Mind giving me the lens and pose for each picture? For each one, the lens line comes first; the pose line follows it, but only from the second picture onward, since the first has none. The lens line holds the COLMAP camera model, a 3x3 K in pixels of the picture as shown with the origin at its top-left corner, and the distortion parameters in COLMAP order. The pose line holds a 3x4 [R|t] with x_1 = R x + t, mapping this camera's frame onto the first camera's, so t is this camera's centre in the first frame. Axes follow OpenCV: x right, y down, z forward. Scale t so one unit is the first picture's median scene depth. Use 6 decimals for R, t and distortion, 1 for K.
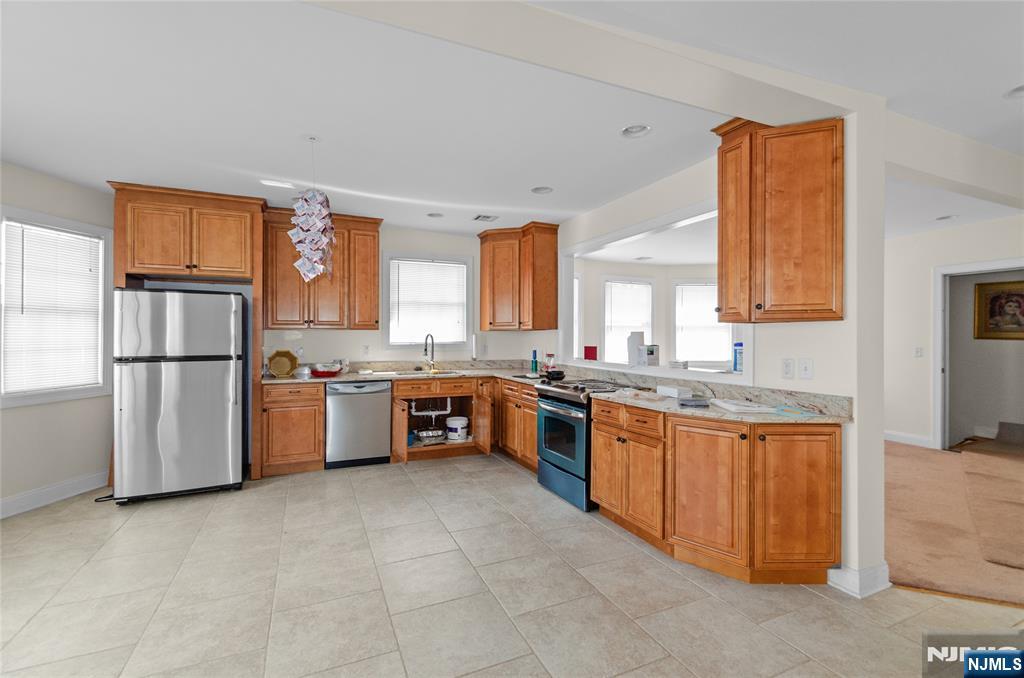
lens RADIAL K [[461.0, 0, 520.0], [0, 461.0, 336.6], [0, 0, 1]] dist [0.002484, -0.000166]
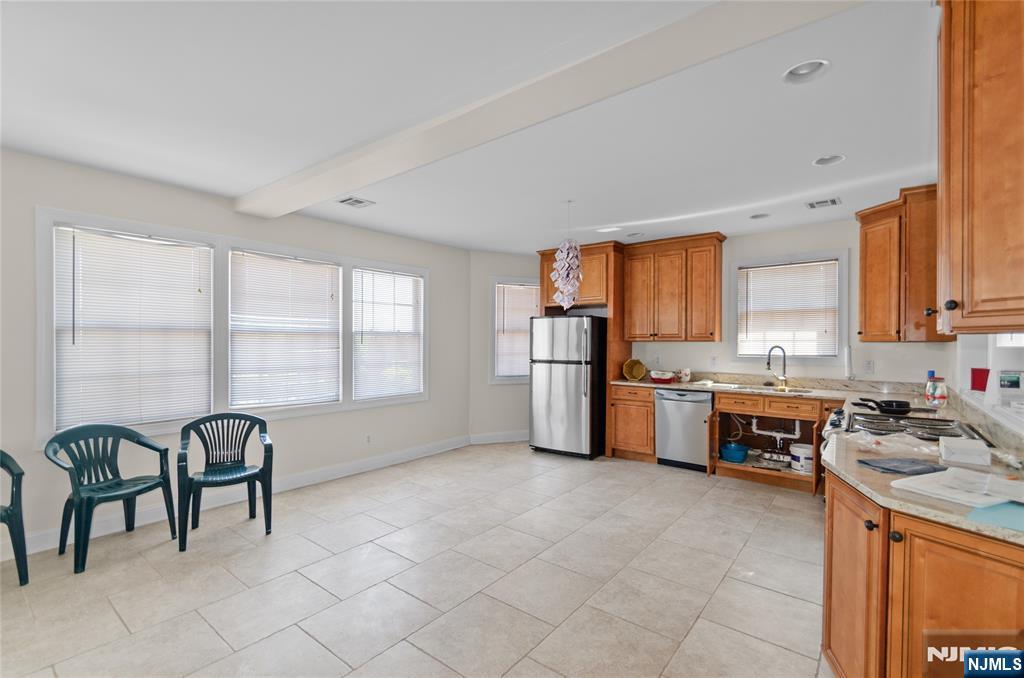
lens RADIAL K [[455.4, 0, 511.0], [0, 455.4, 343.8], [0, 0, 1]] dist [0.001058, -0.000195]
pose [[0.449731, 0.003544, -0.893157, 0.444628], [-0.005112, 0.999986, 0.001394, -0.010556], [0.893149, 0.003939, 0.449743, 0.171560]]
